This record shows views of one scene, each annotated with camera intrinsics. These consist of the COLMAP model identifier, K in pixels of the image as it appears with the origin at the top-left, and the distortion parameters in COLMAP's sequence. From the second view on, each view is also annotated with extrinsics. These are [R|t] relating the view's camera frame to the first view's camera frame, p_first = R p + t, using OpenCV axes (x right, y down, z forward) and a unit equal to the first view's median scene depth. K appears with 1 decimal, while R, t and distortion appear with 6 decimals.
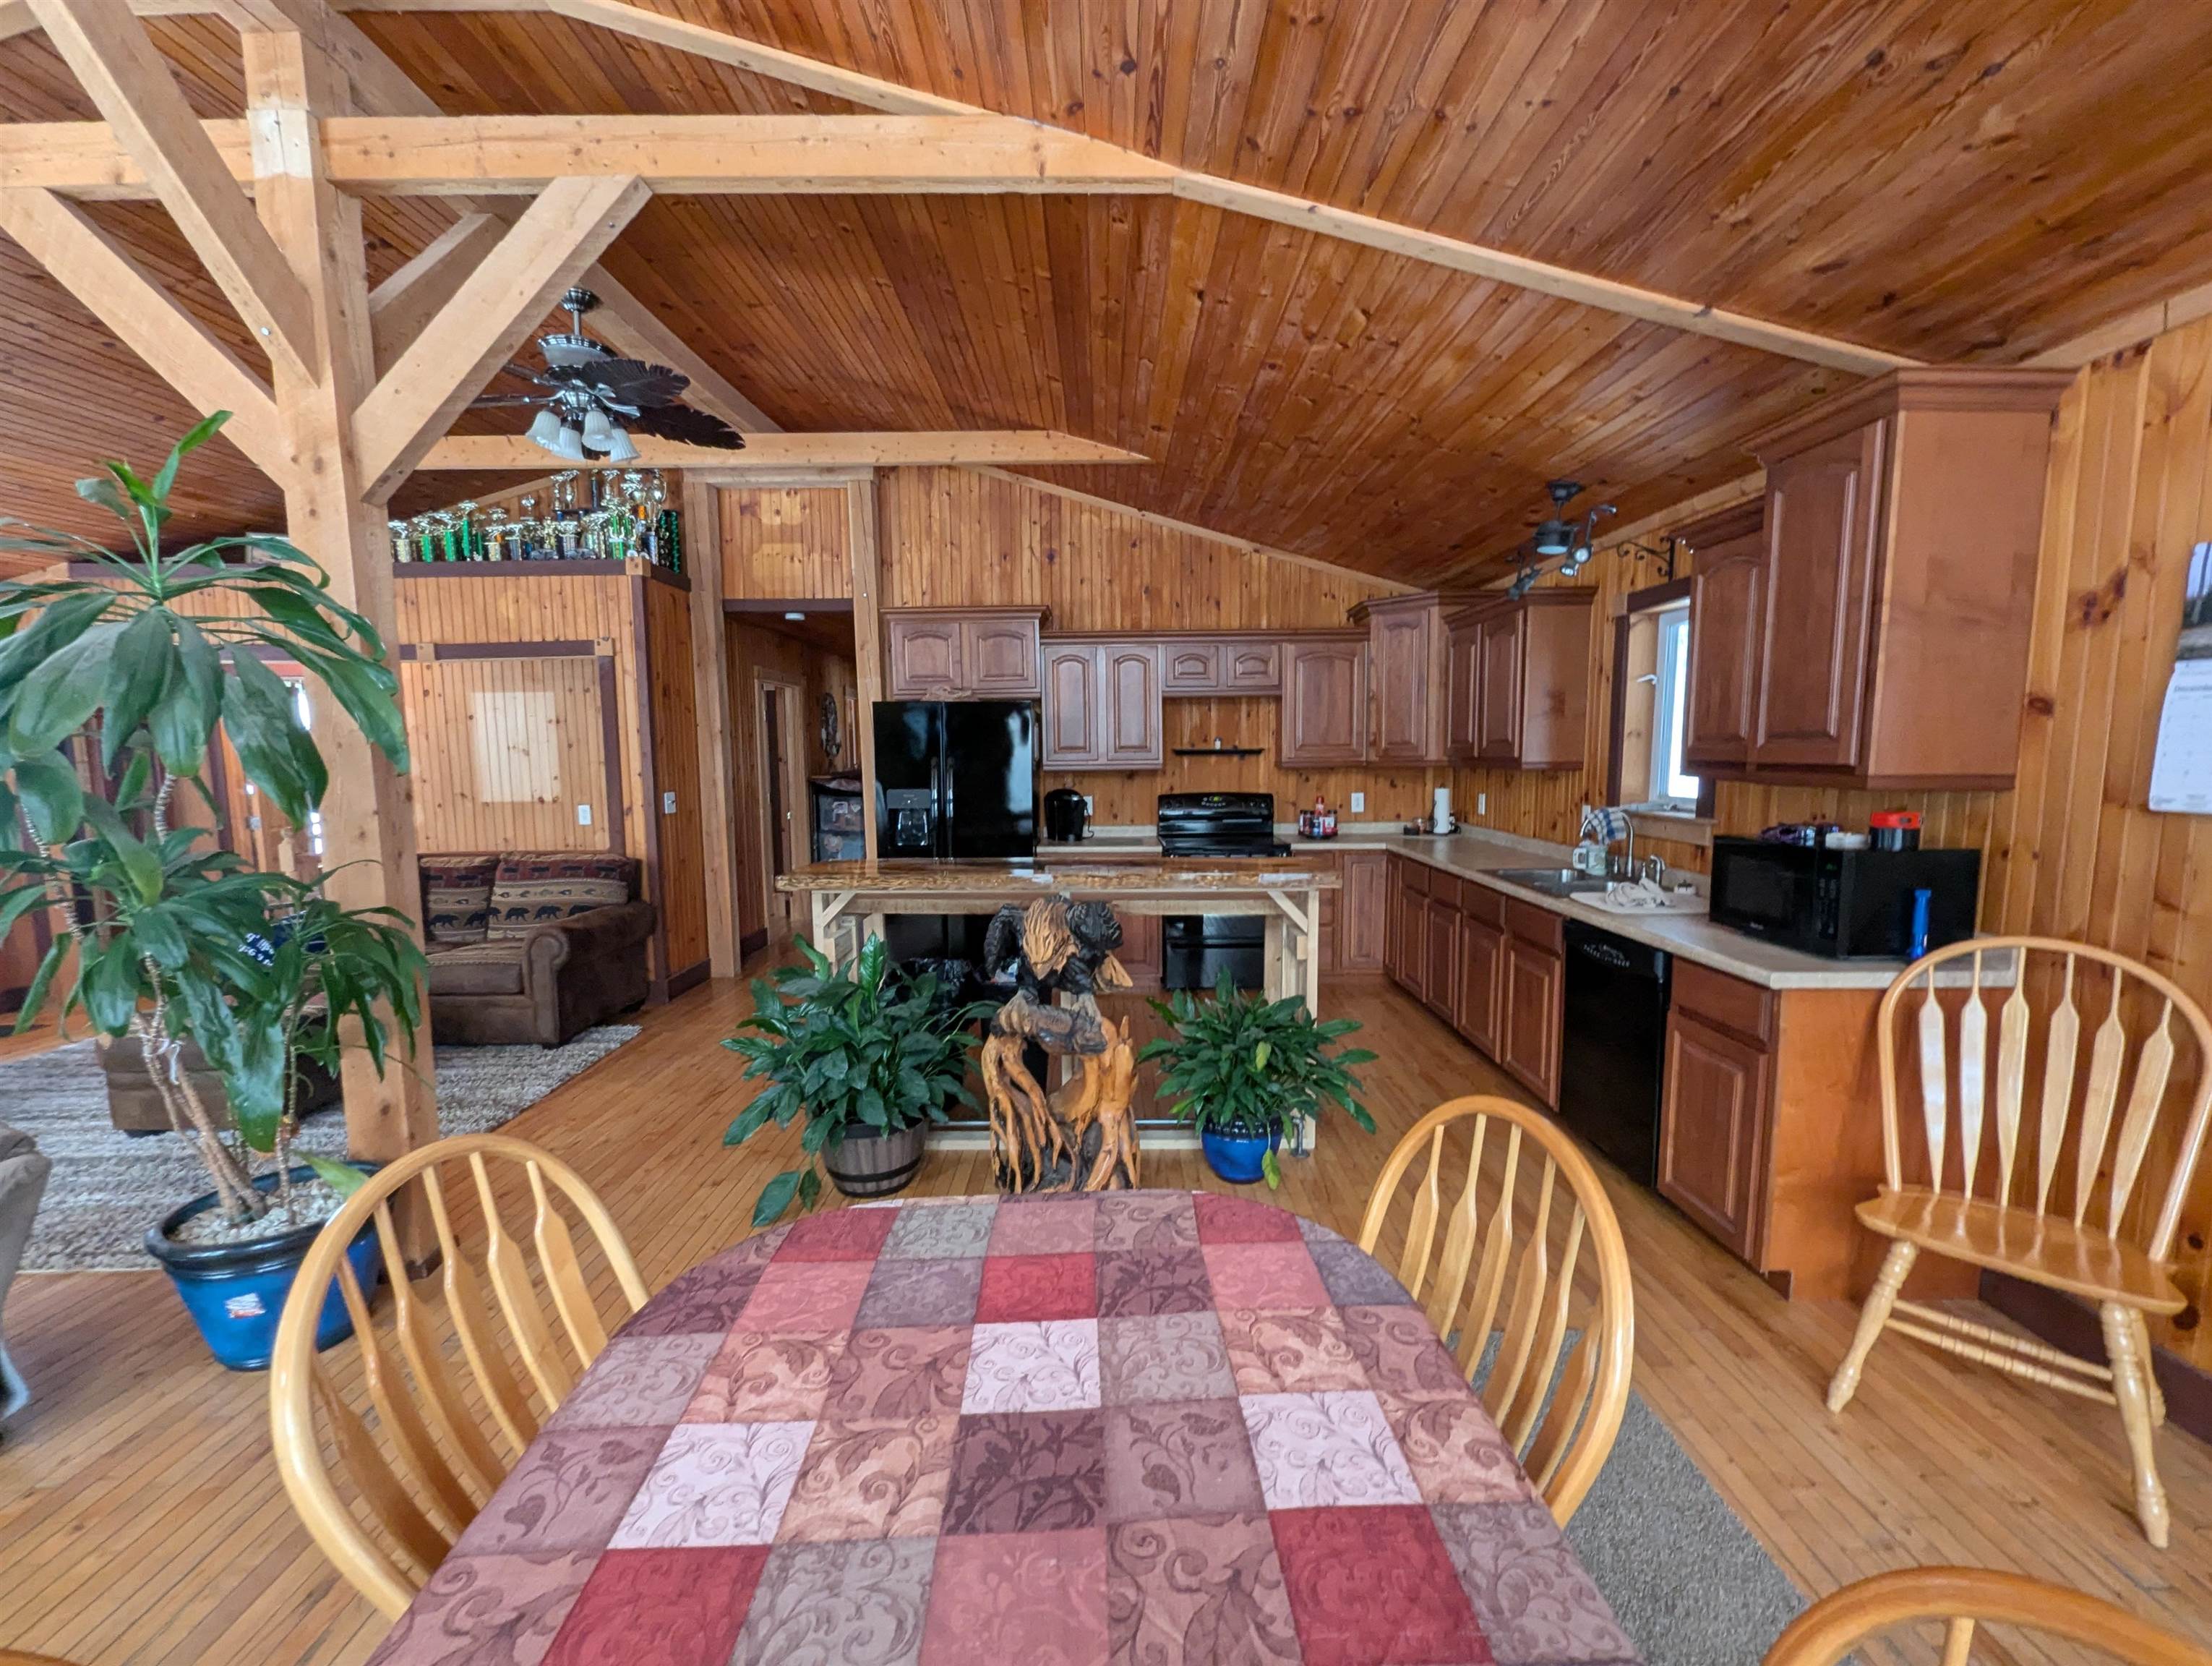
lens RADIAL K [[920.3, 0, 1110.3], [0, 920.3, 837.7], [0, 0, 1]] dist [0.001222, -0.000368]
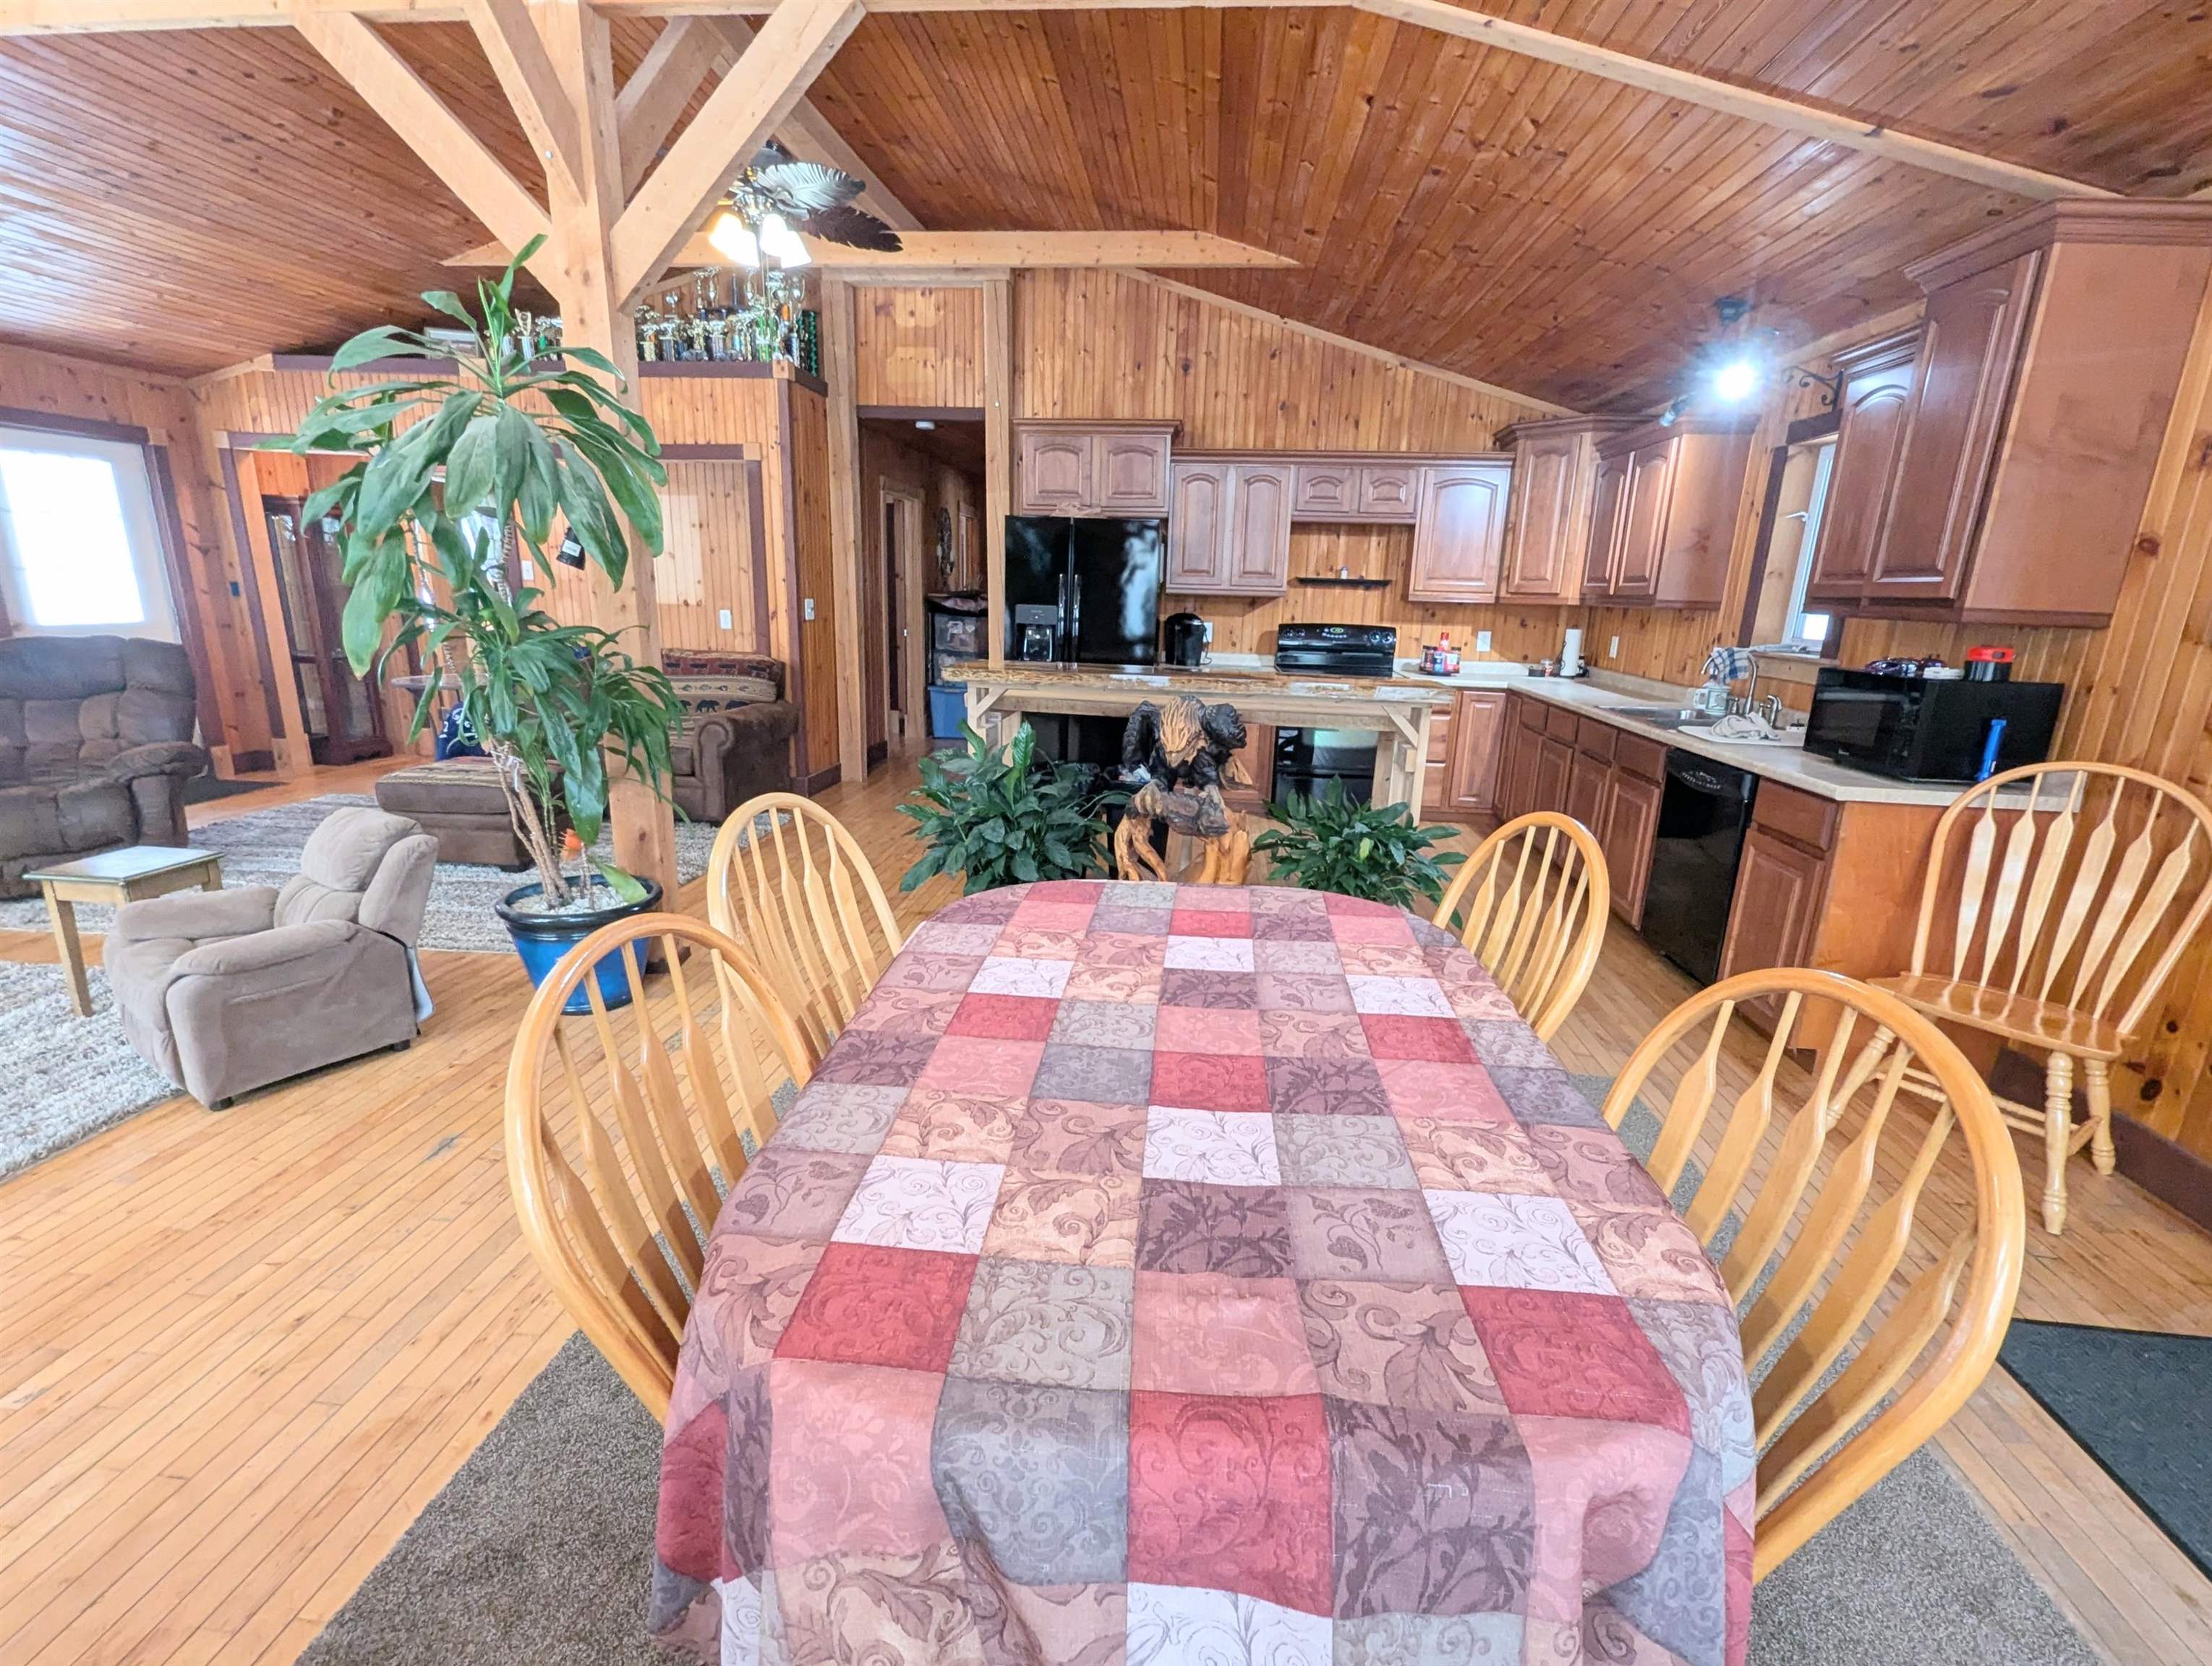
lens RADIAL K [[985.0, 0, 1119.2], [0, 985.0, 842.1], [0, 0, 1]] dist [0.001945, -0.000821]
pose [[0.994513, 0.062273, -0.084056, -0.032039], [-0.048300, 0.986083, 0.159081, 0.051213], [0.092792, -0.154148, 0.983681, -0.204792]]
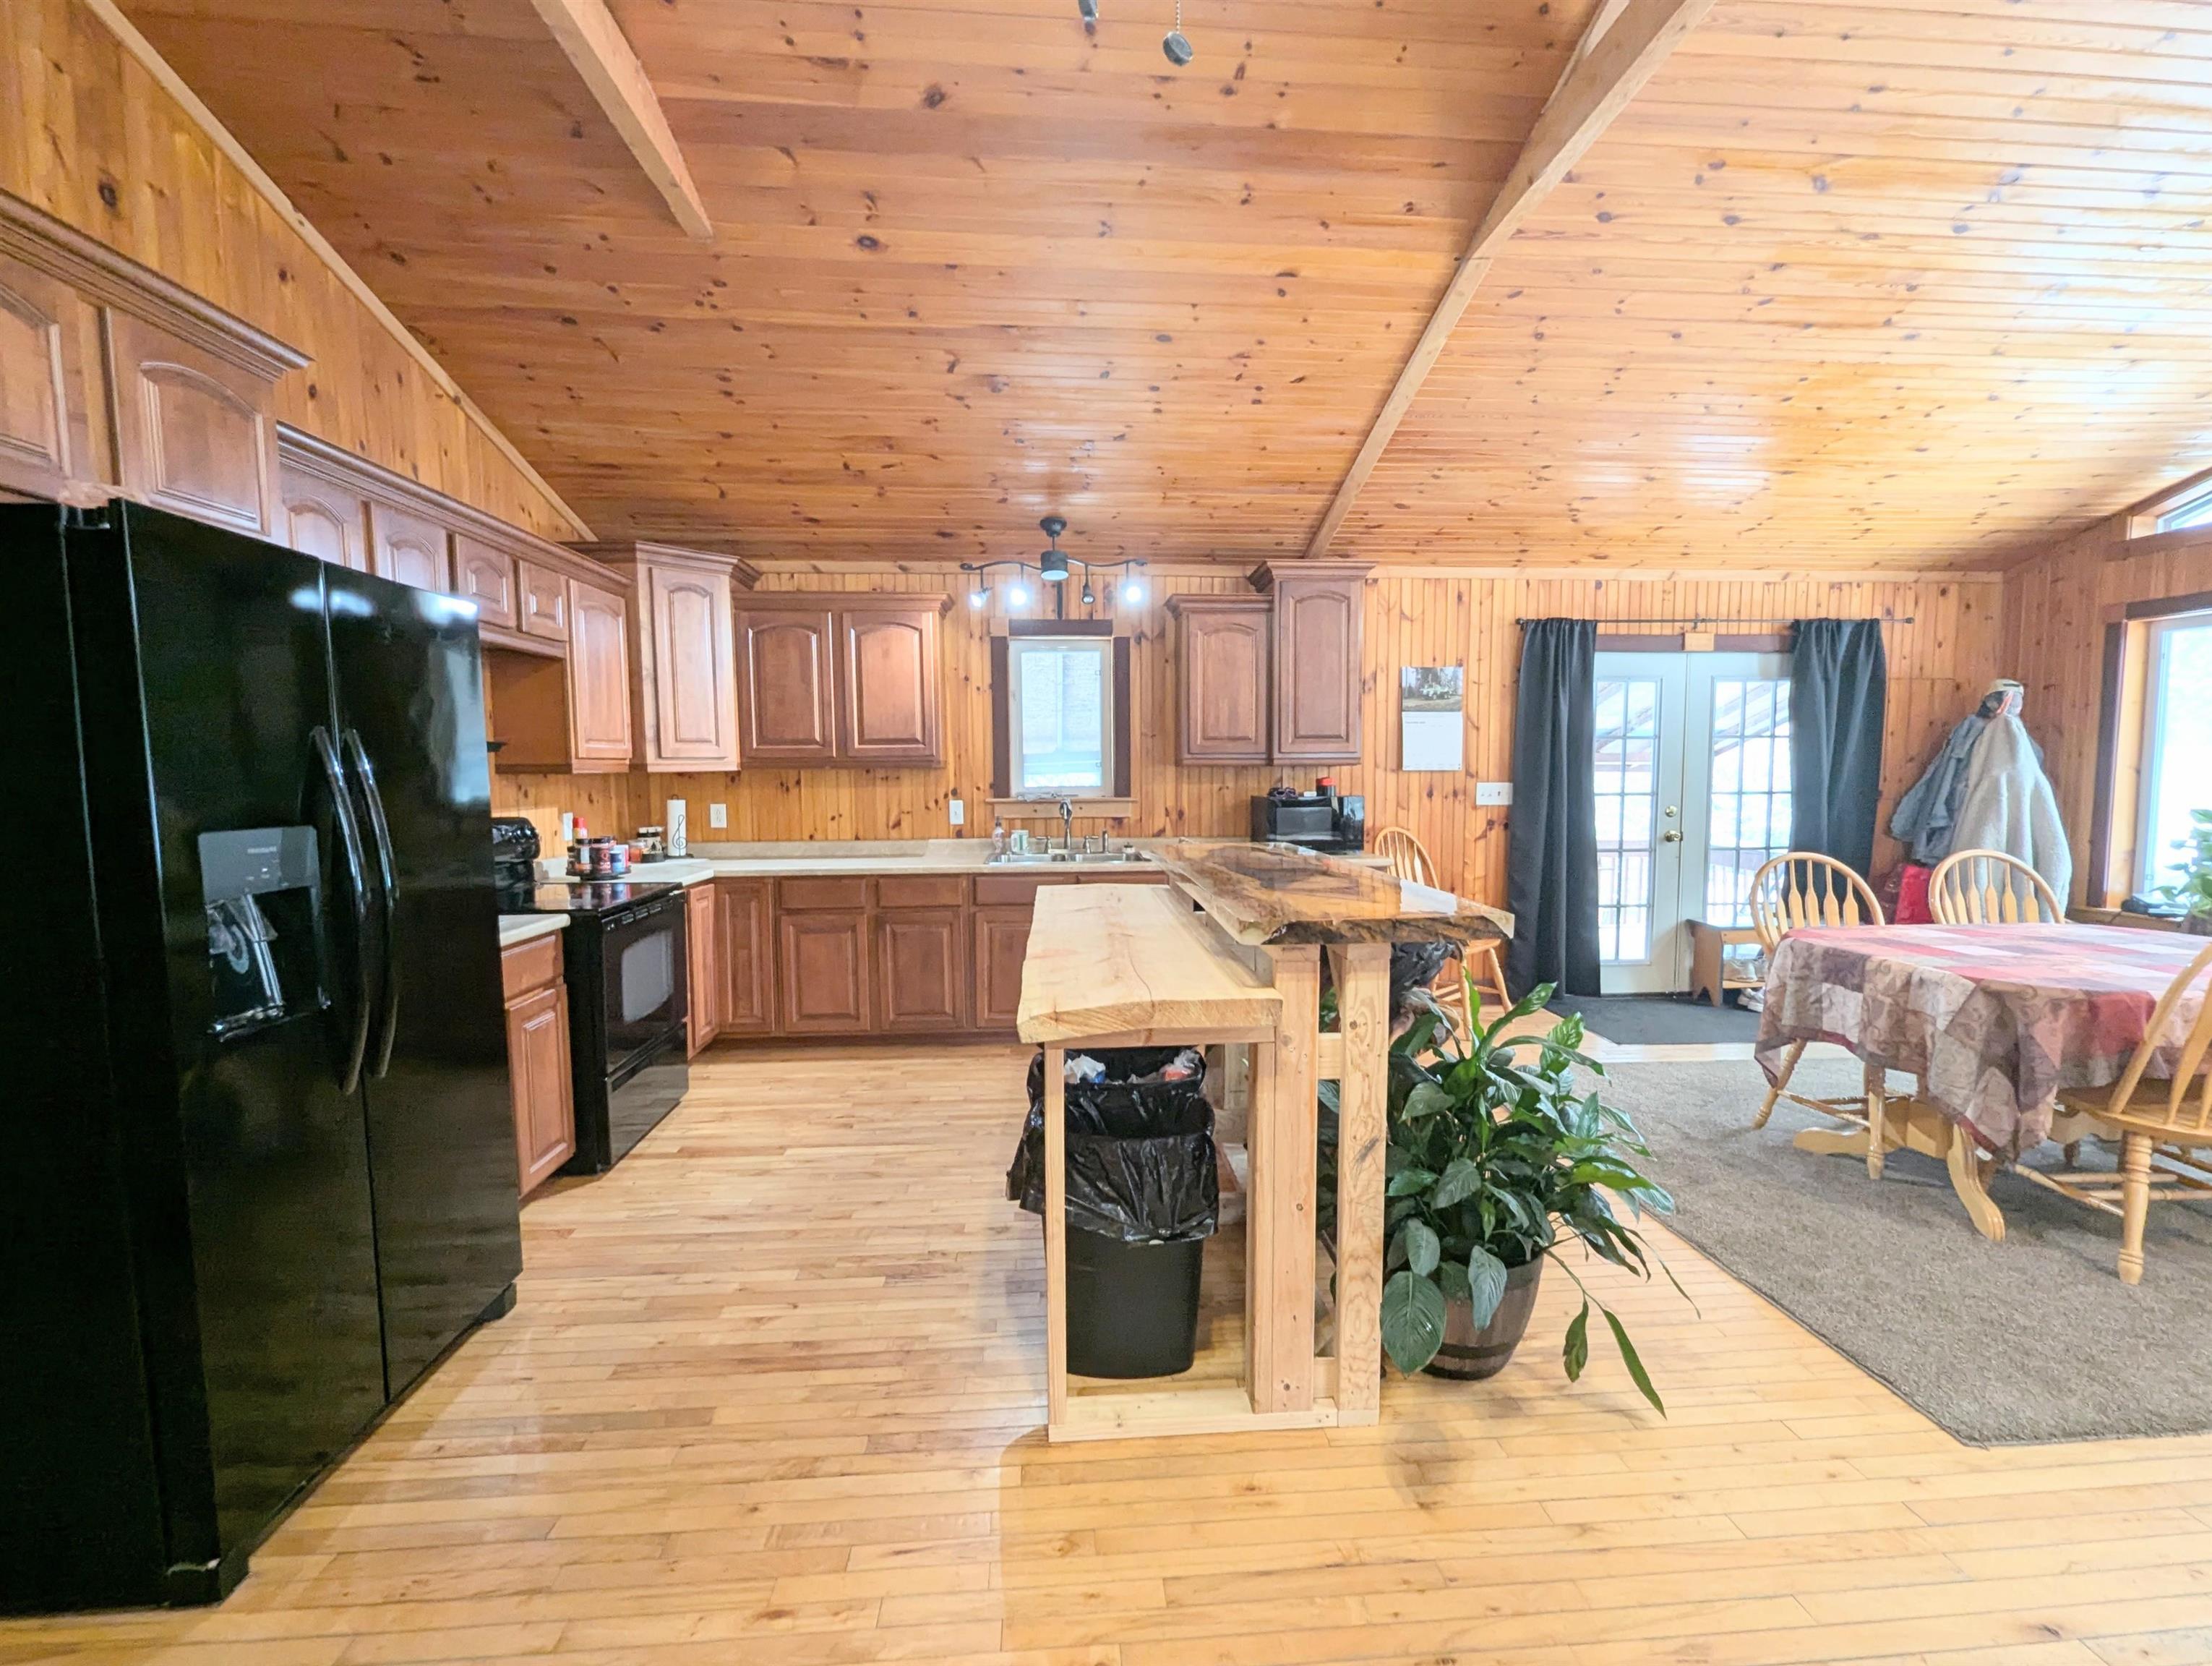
lens RADIAL K [[920.3, 0, 1110.5], [0, 920.3, 831.1], [0, 0, 1]] dist [0.001222, -0.000368]
pose [[-0.049550, -0.065009, 0.996654, -0.922075], [0.104715, 0.992042, 0.069914, -0.087129], [-0.993267, 0.107828, -0.042348, 1.324780]]
